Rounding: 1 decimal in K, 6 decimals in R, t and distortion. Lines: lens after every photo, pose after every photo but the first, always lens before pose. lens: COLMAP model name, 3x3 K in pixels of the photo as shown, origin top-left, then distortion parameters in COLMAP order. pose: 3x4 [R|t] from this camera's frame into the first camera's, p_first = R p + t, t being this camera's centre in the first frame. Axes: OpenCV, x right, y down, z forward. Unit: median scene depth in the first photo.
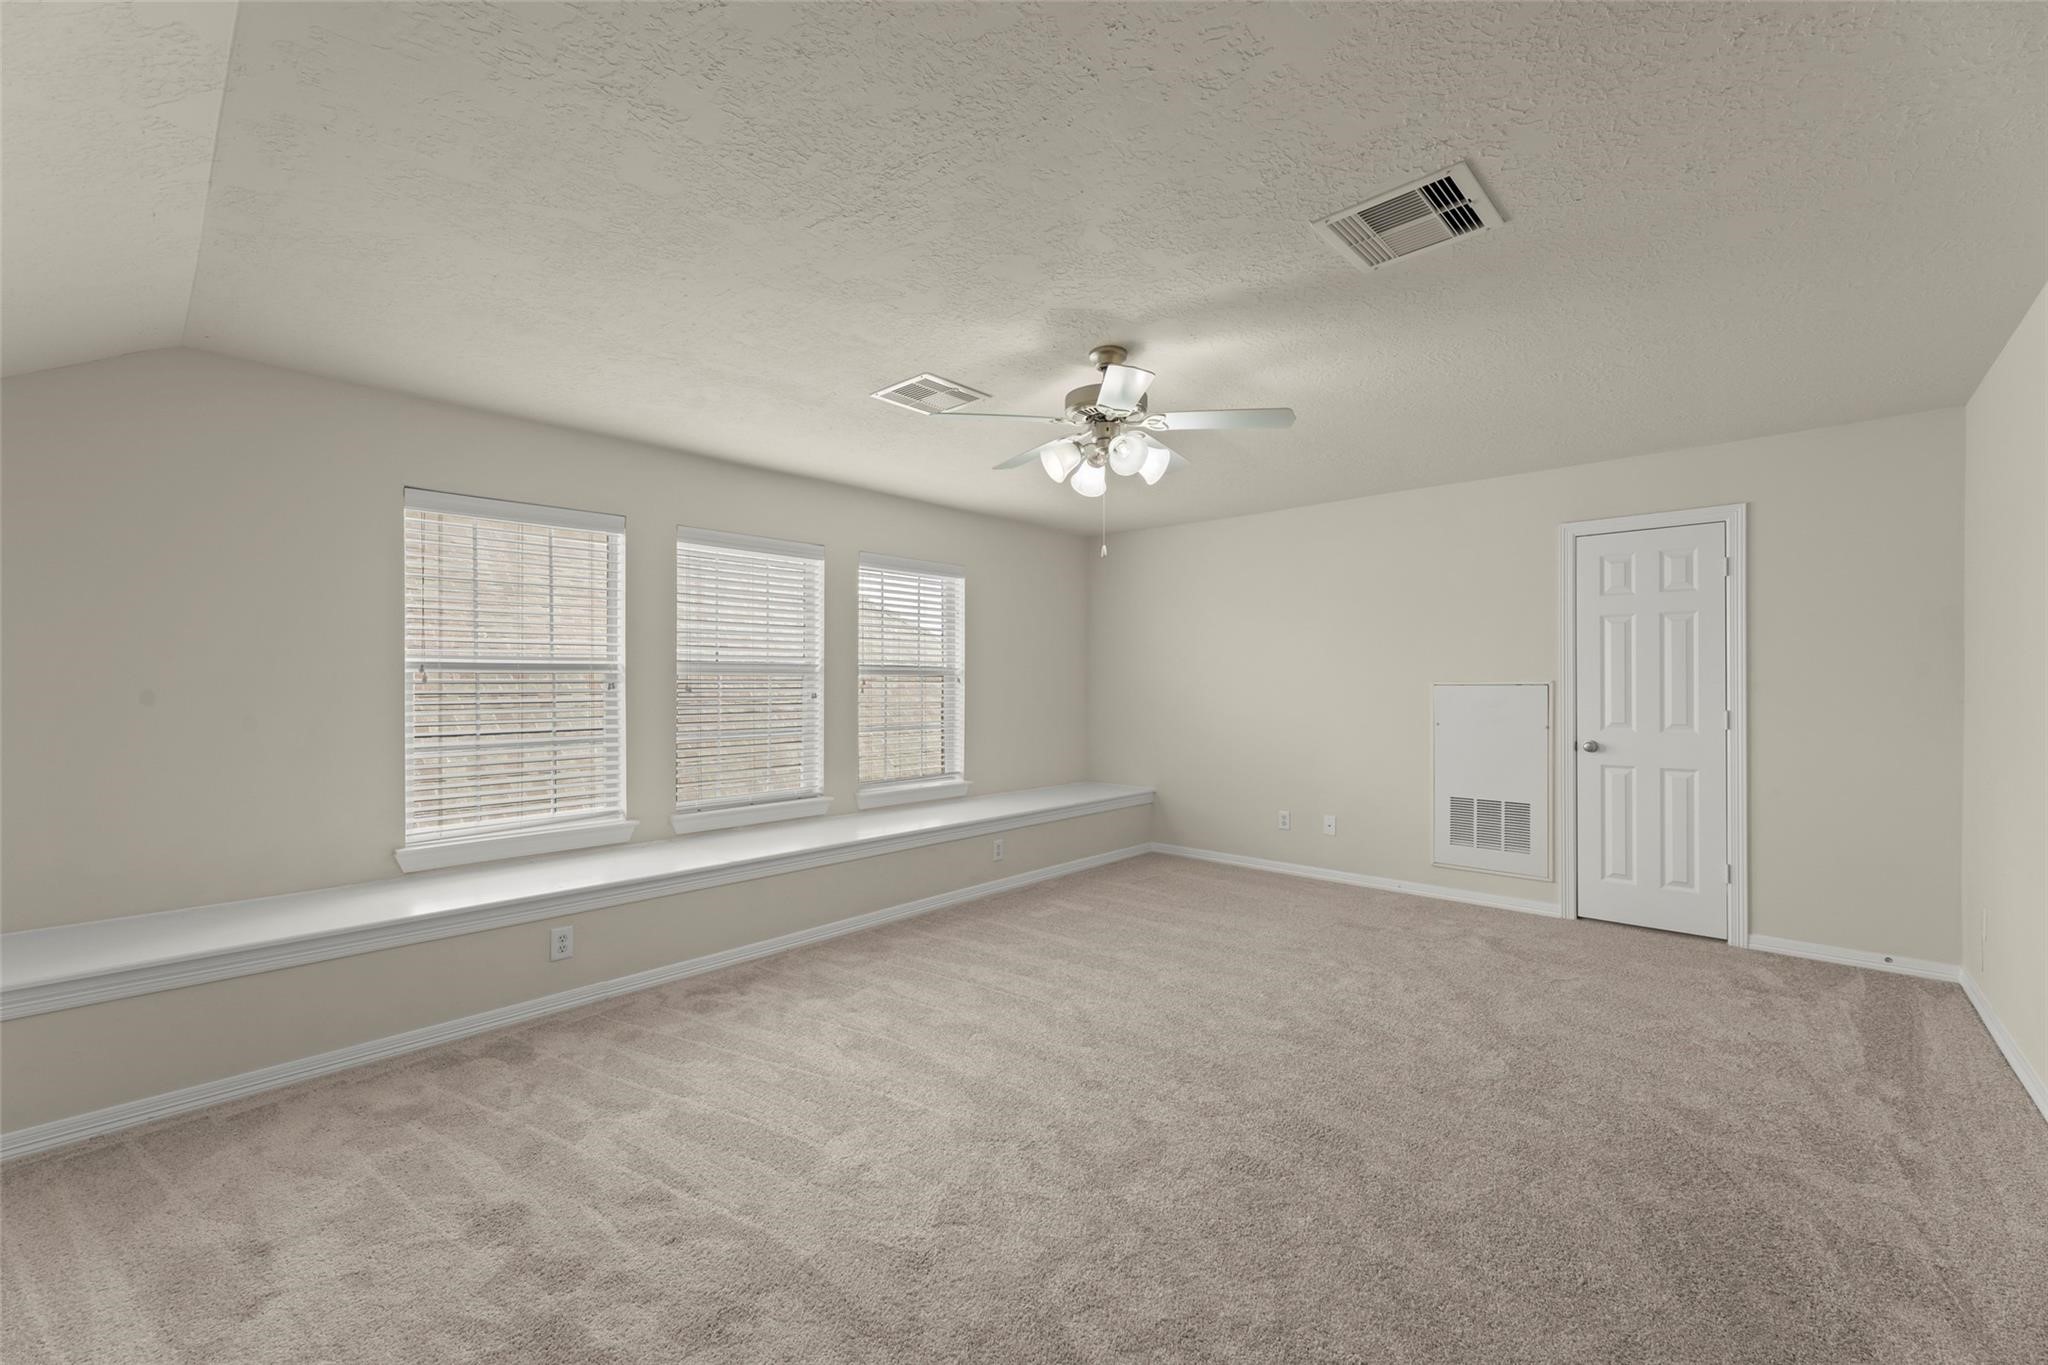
lens RADIAL K [[829.6, 0, 1009.5], [0, 829.6, 685.1], [0, 0, 1]] dist [-0.000941, -0.000073]
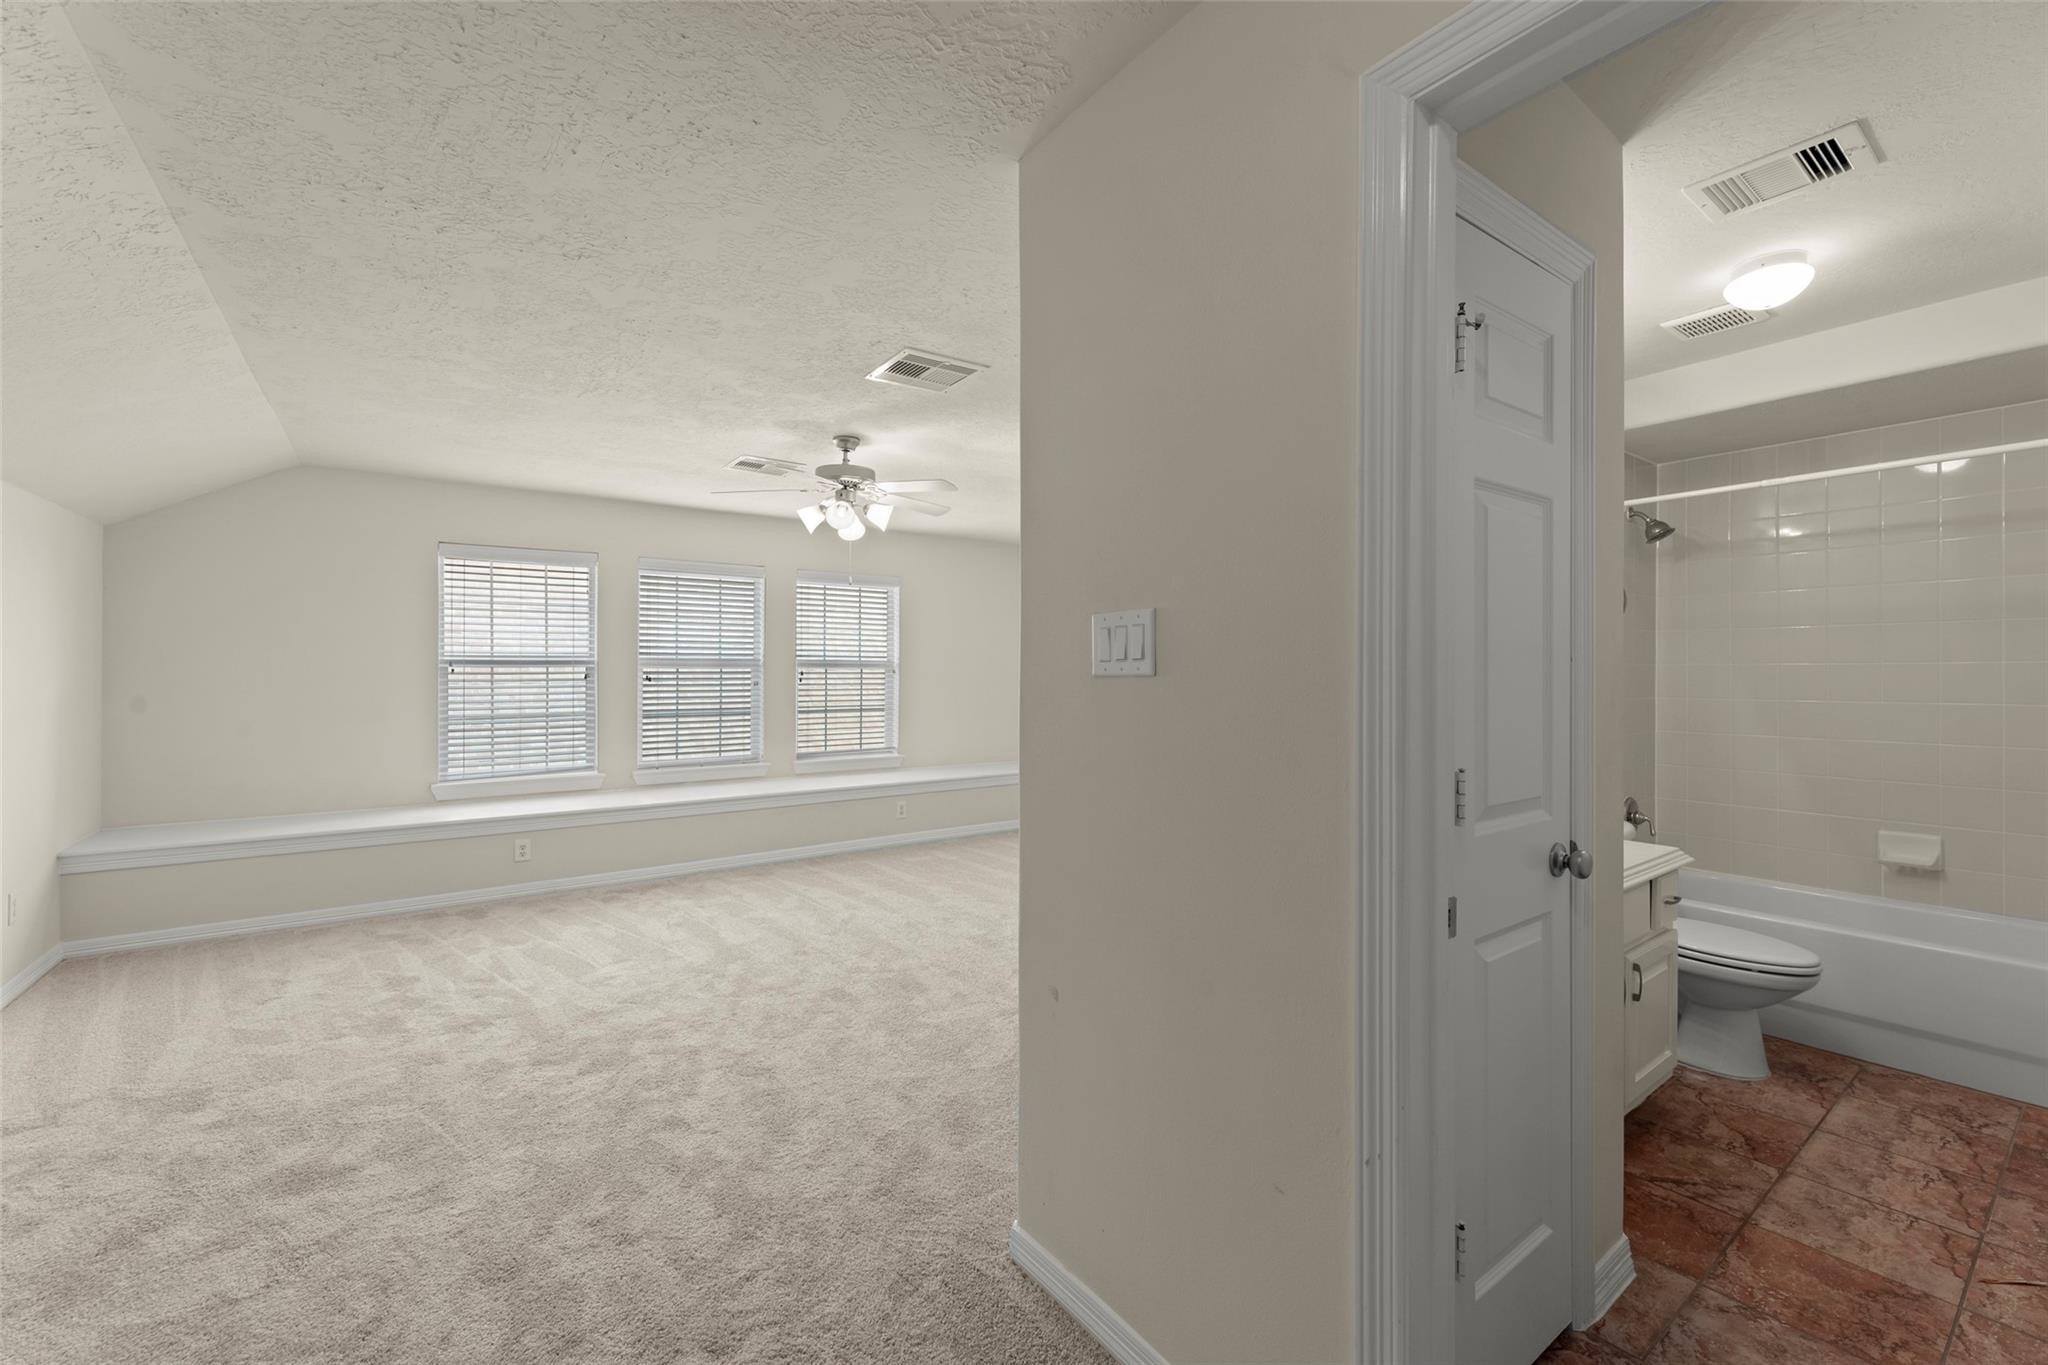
lens RADIAL K [[829.6, 0, 1003.4], [0, 829.6, 674.5], [0, 0, 1]] dist [-0.000941, -0.000073]
pose [[0.982120, 0.004521, -0.188200, 0.603652], [-0.004408, 0.999990, 0.001023, -0.007384], [0.188202, -0.000175, 0.982130, -0.302840]]
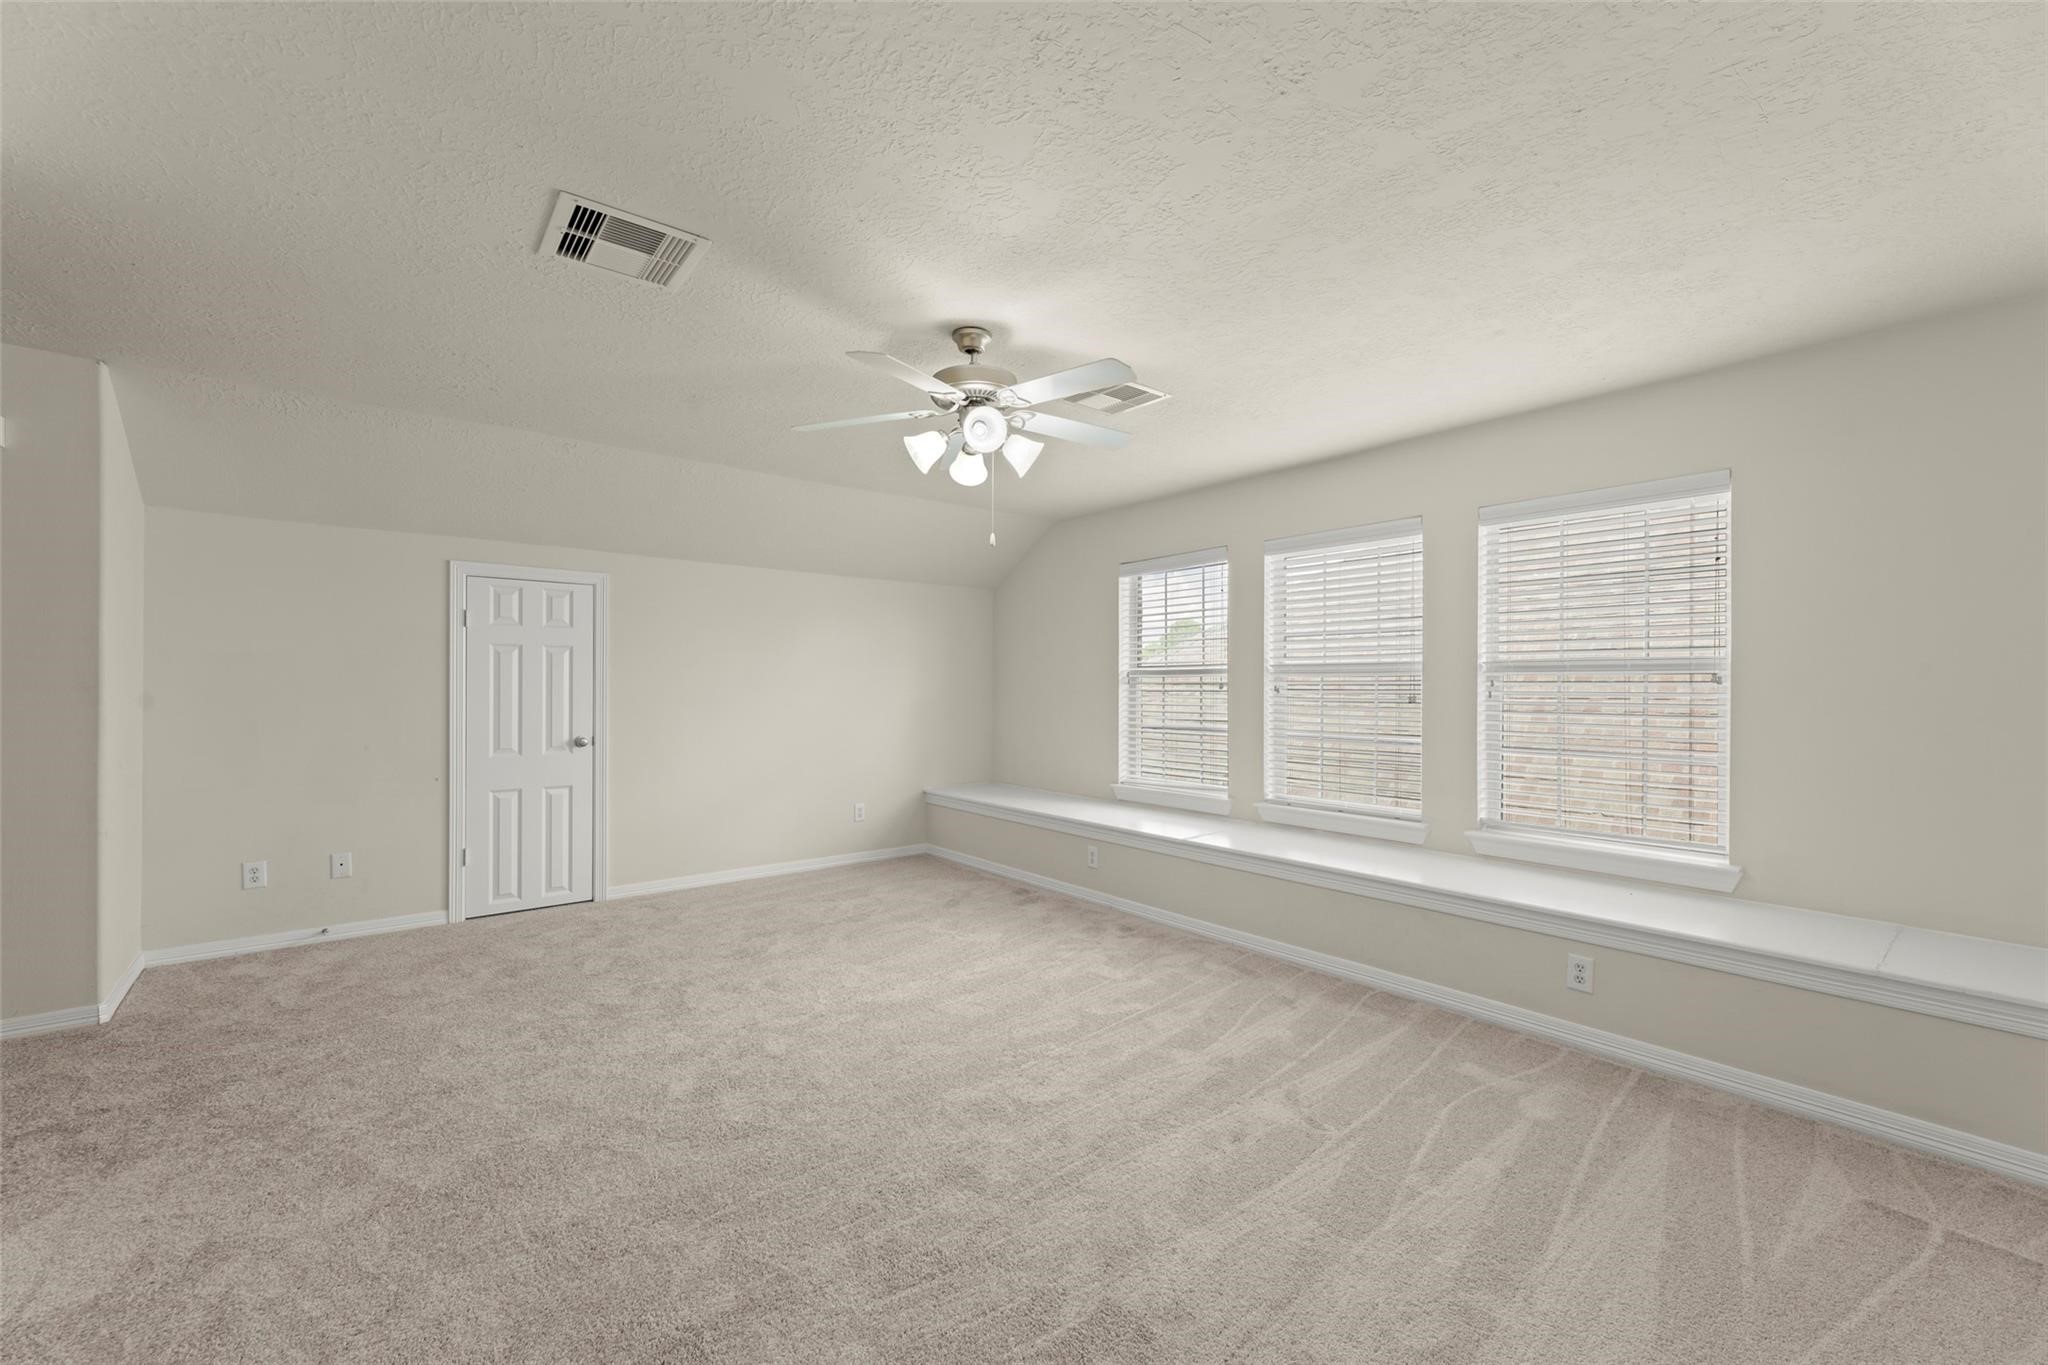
lens RADIAL K [[829.6, 0, 1027.1], [0, 829.6, 681.2], [0, 0, 1]] dist [-0.000941, -0.000073]
pose [[-0.135738, -0.008325, -0.990710, 0.970889], [-0.011294, 0.999913, -0.006855, 0.007442], [0.990680, 0.010258, -0.135820, 1.102495]]
